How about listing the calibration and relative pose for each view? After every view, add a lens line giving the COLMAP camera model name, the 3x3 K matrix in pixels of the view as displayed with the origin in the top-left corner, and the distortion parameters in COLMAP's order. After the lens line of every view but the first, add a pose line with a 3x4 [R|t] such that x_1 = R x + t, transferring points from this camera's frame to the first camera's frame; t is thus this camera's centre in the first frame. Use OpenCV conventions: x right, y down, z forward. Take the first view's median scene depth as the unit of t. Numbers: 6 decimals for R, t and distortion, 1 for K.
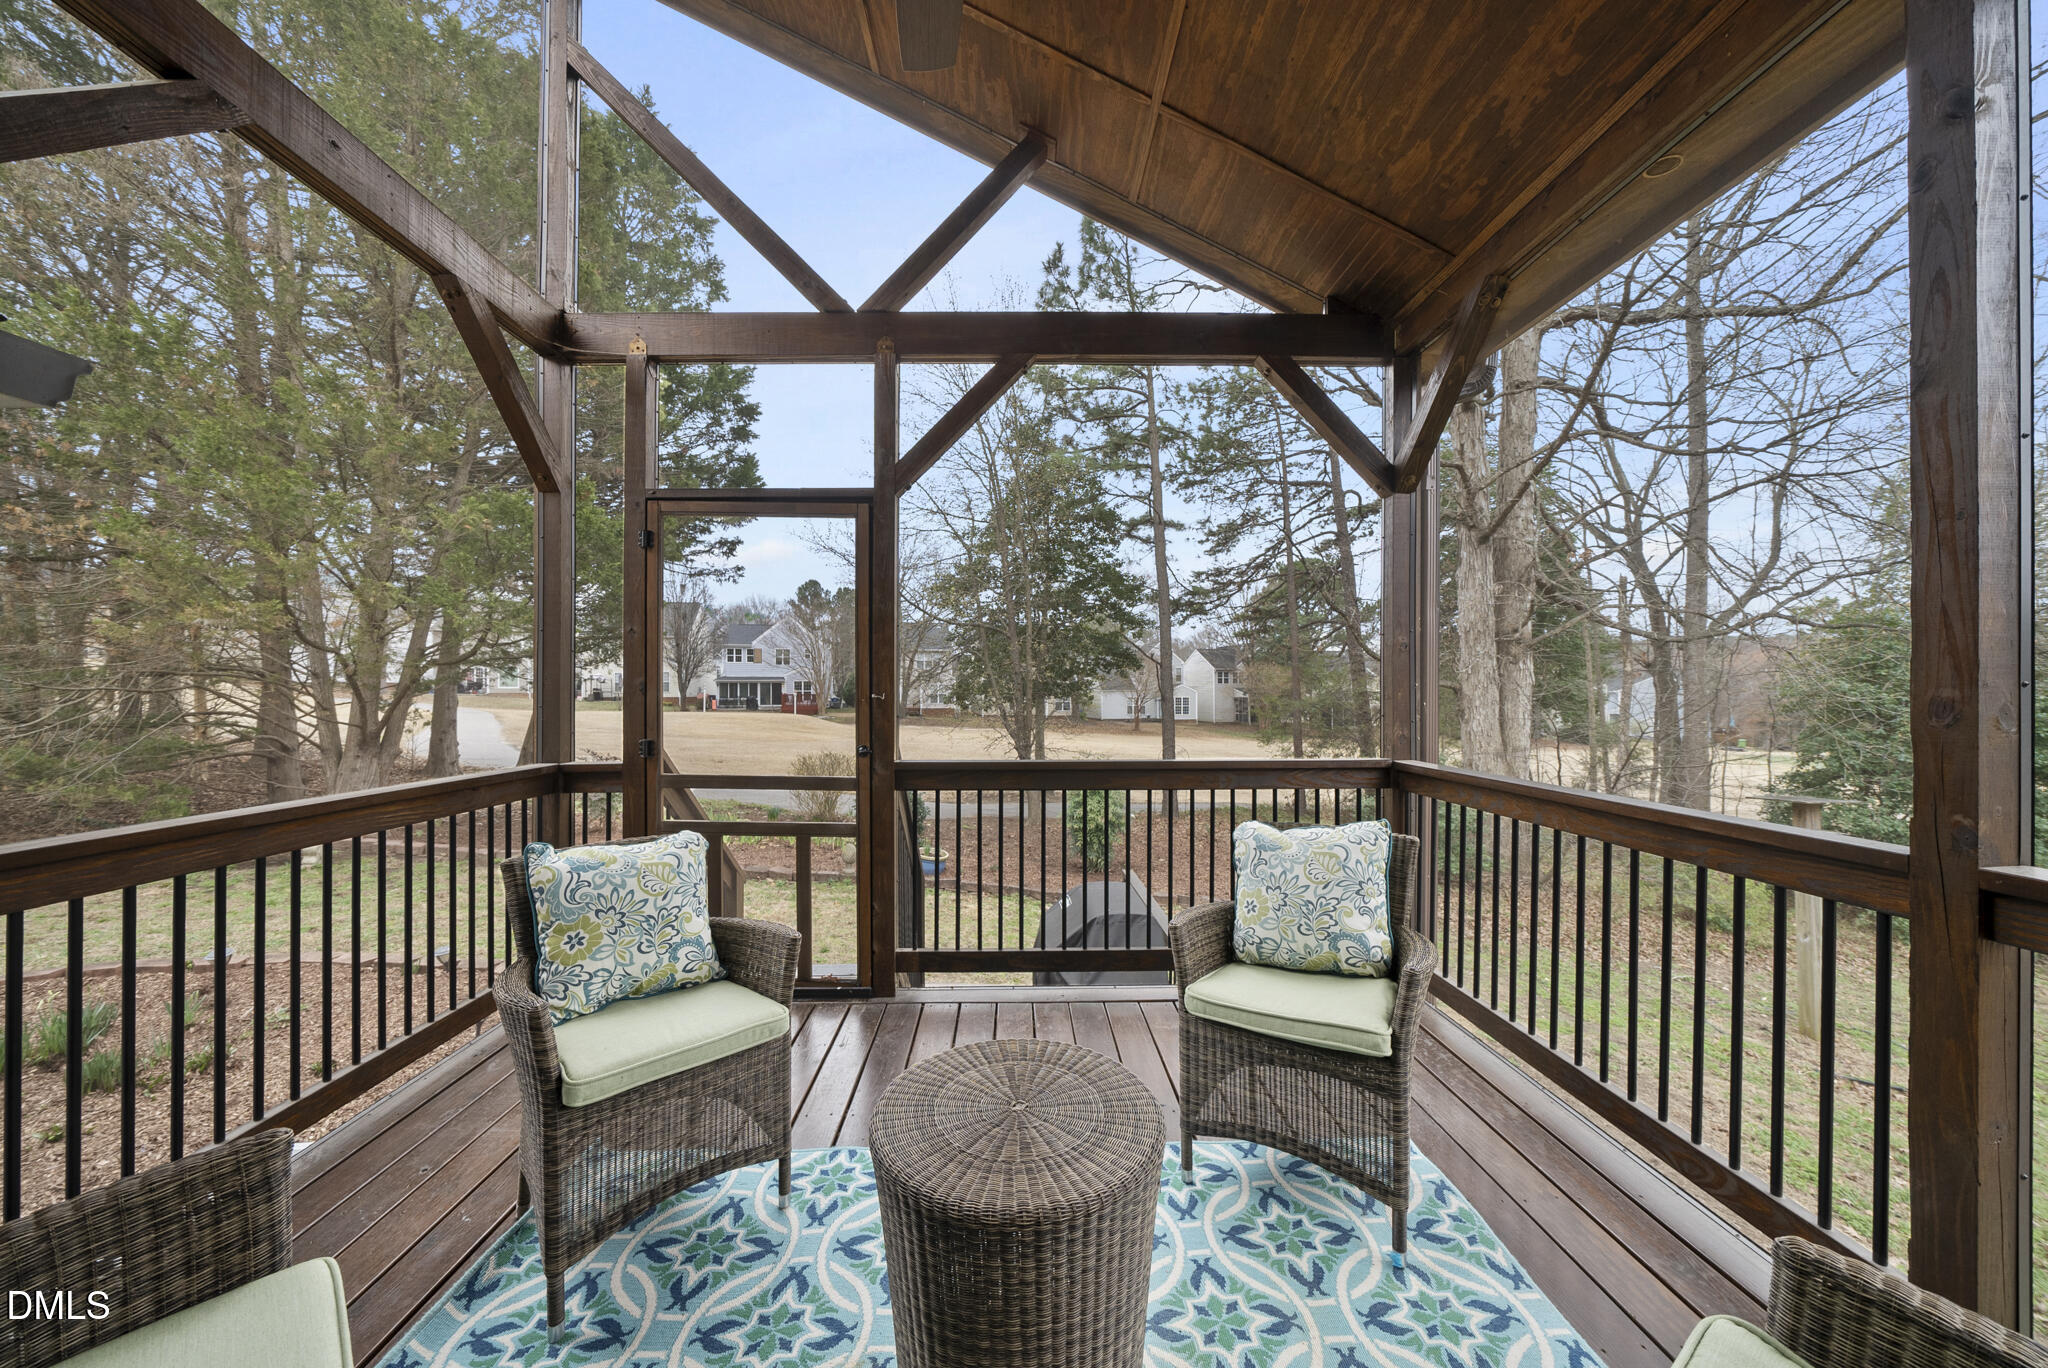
lens RADIAL K [[703.7, 0, 1018.0], [0, 703.7, 691.2], [0, 0, 1]] dist [-0.004901, -0.000139]
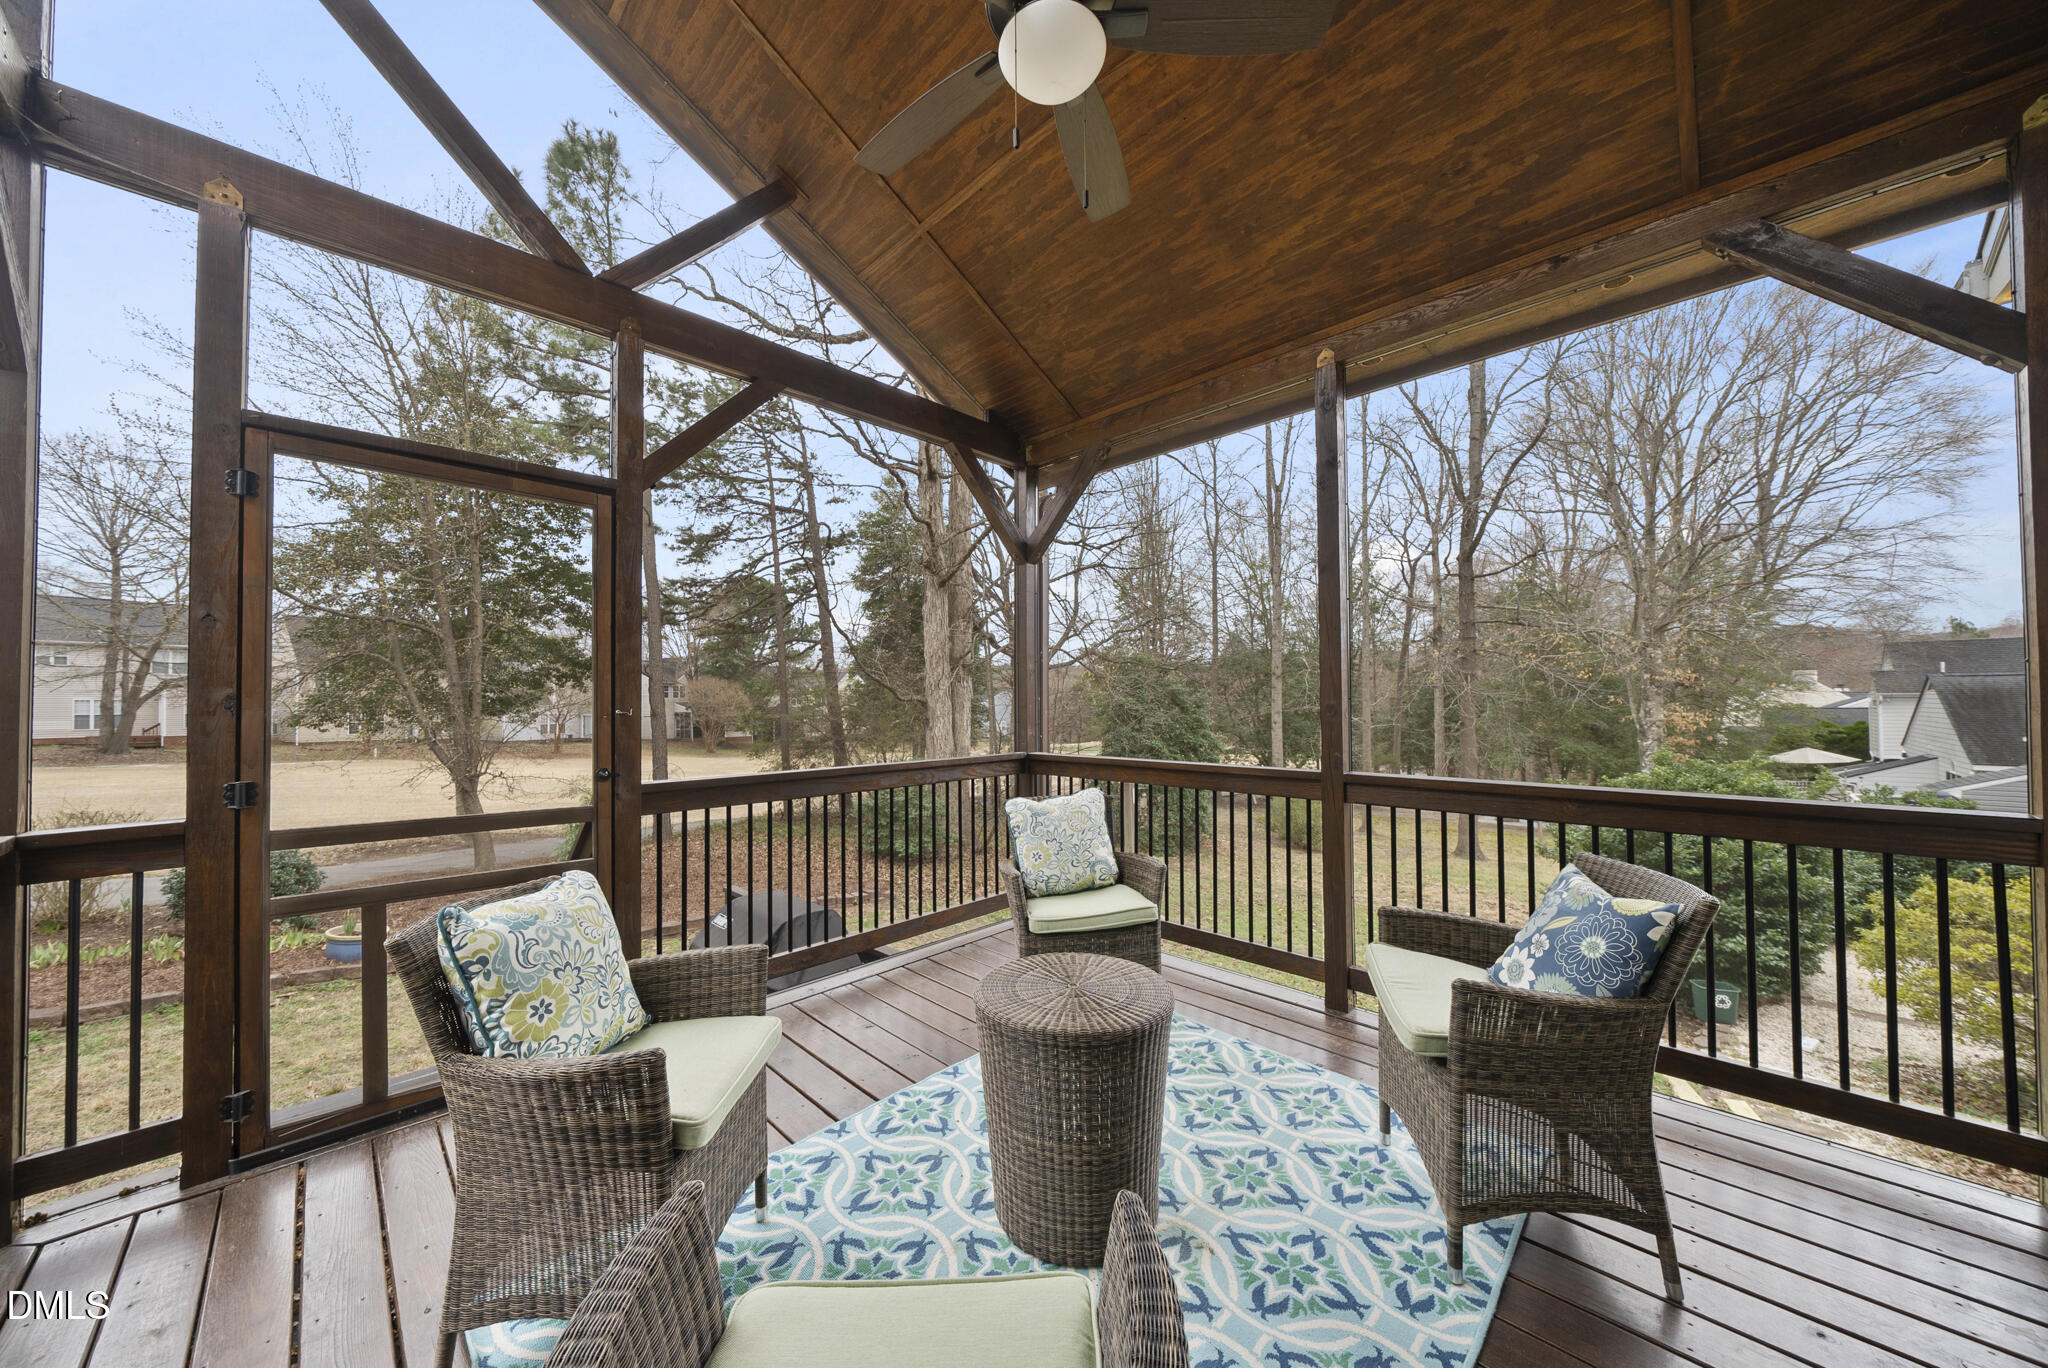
lens RADIAL K [[703.7, 0, 1016.8], [0, 703.7, 690.7], [0, 0, 1]] dist [-0.004901, -0.000139]
pose [[0.717527, 0.007154, 0.696494, -0.120903], [0.007744, 0.999804, -0.018247, 0.000028], [-0.696488, 0.018487, 0.717330, 0.002200]]
